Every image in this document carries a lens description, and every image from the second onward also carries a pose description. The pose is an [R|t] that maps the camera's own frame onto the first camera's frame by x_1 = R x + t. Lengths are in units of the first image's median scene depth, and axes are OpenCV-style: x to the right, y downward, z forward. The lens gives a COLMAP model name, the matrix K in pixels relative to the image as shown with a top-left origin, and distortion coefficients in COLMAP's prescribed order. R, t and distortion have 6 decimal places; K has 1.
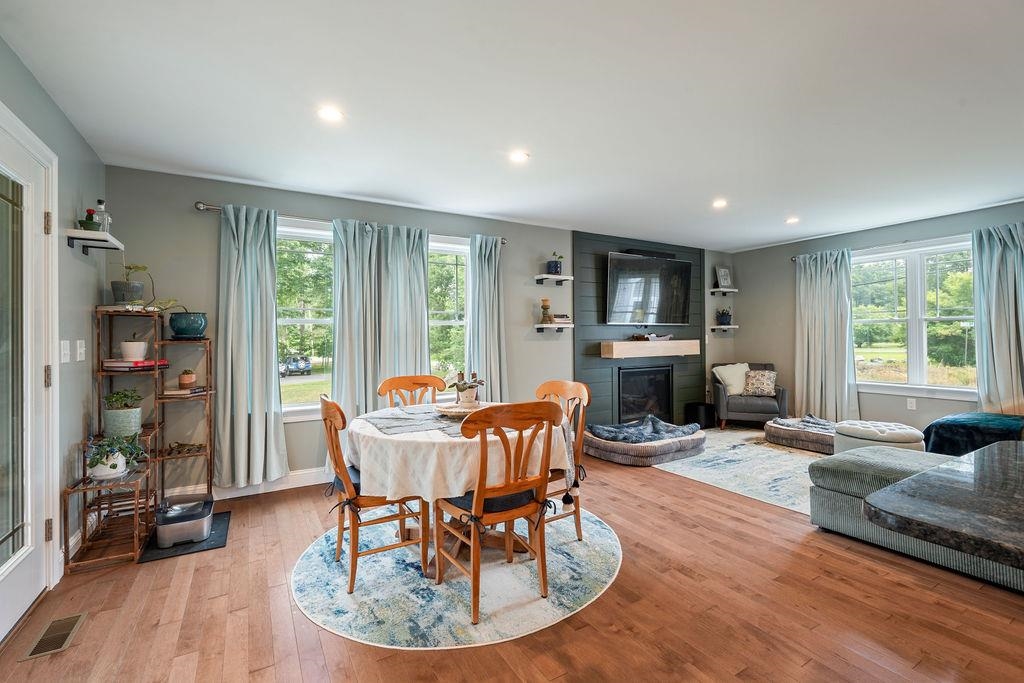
lens RADIAL K [[452.1, 0, 519.8], [0, 452.1, 343.6], [0, 0, 1]] dist [0.001475, 0.000302]
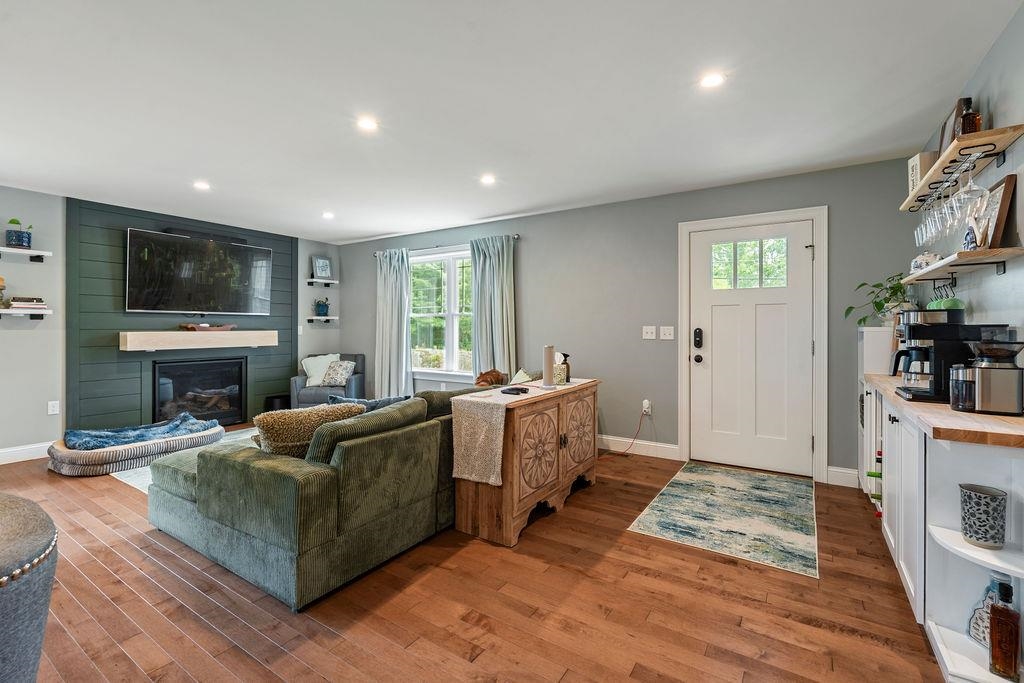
lens RADIAL K [[452.1, 0, 519.7], [0, 452.1, 336.6], [0, 0, 1]] dist [0.001475, 0.000302]
pose [[0.896531, 0.004296, 0.442960, 0.452028], [-0.008691, 0.999931, 0.007894, -0.007803], [-0.442896, -0.010927, 0.896507, -0.104170]]
